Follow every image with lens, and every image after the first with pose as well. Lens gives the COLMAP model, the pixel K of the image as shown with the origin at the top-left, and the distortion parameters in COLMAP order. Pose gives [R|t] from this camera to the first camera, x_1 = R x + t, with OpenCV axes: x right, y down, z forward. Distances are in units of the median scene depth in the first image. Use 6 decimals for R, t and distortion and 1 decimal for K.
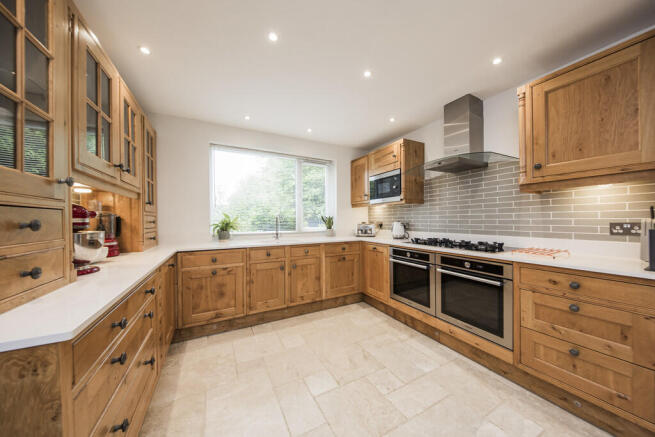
lens RADIAL K [[217.5, 0, 328.3], [0, 217.5, 222.2], [0, 0, 1]] dist [0.001410, 0.000139]
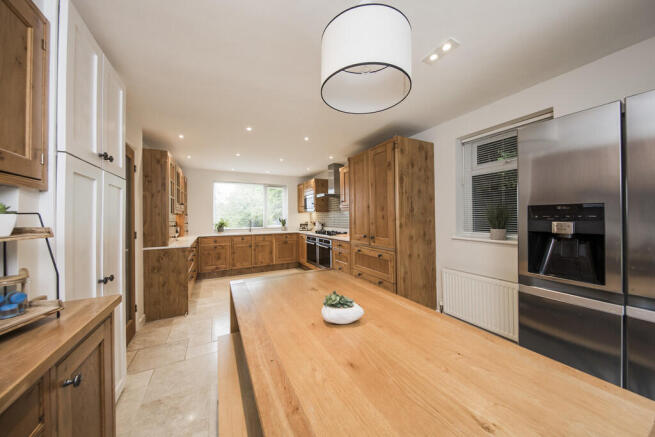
lens RADIAL K [[214.8, 0, 326.1], [0, 214.8, 214.9], [0, 0, 1]] dist [-0.000017, -0.000059]
pose [[0.999986, -0.002372, -0.004649, 0.446049], [0.002305, 0.999893, -0.014478, -0.038754], [0.004683, 0.014467, 0.999884, -0.865645]]
